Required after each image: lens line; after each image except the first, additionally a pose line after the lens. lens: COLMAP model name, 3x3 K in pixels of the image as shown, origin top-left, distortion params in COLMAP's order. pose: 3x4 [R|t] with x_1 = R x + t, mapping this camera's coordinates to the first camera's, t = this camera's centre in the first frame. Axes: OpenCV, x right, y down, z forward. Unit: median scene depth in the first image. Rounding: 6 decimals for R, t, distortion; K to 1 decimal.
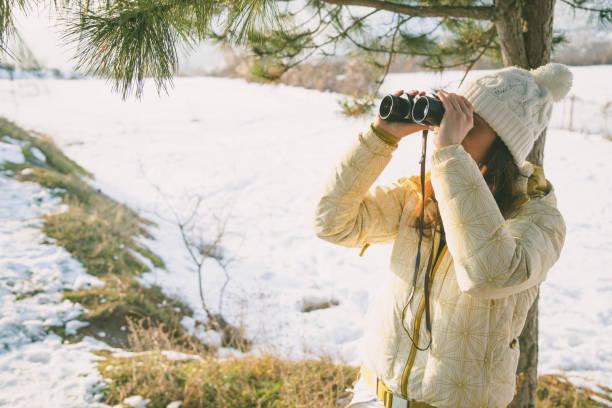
lens RADIAL K [[692.4, 0, 302.9], [0, 692.4, 202.7], [0, 0, 1]] dist [0.015609, 0.213576]
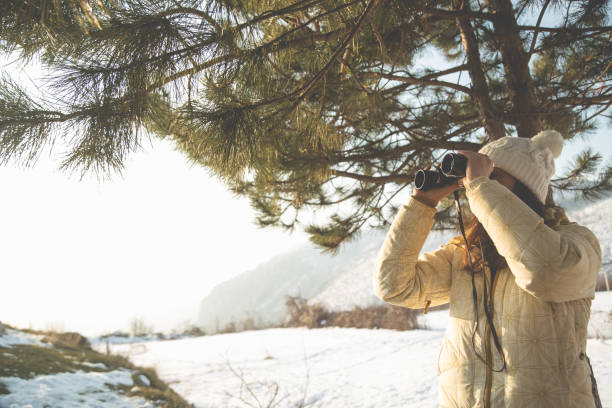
lens RADIAL K [[556.0, 0, 298.2], [0, 556.0, 205.3], [0, 0, 1]] dist [-0.006293, -0.000316]
pose [[0.991350, -0.110015, -0.071561, -0.036059], [0.070823, 0.907501, -0.414037, 0.280634], [0.110492, 0.405388, 0.907443, 0.089817]]
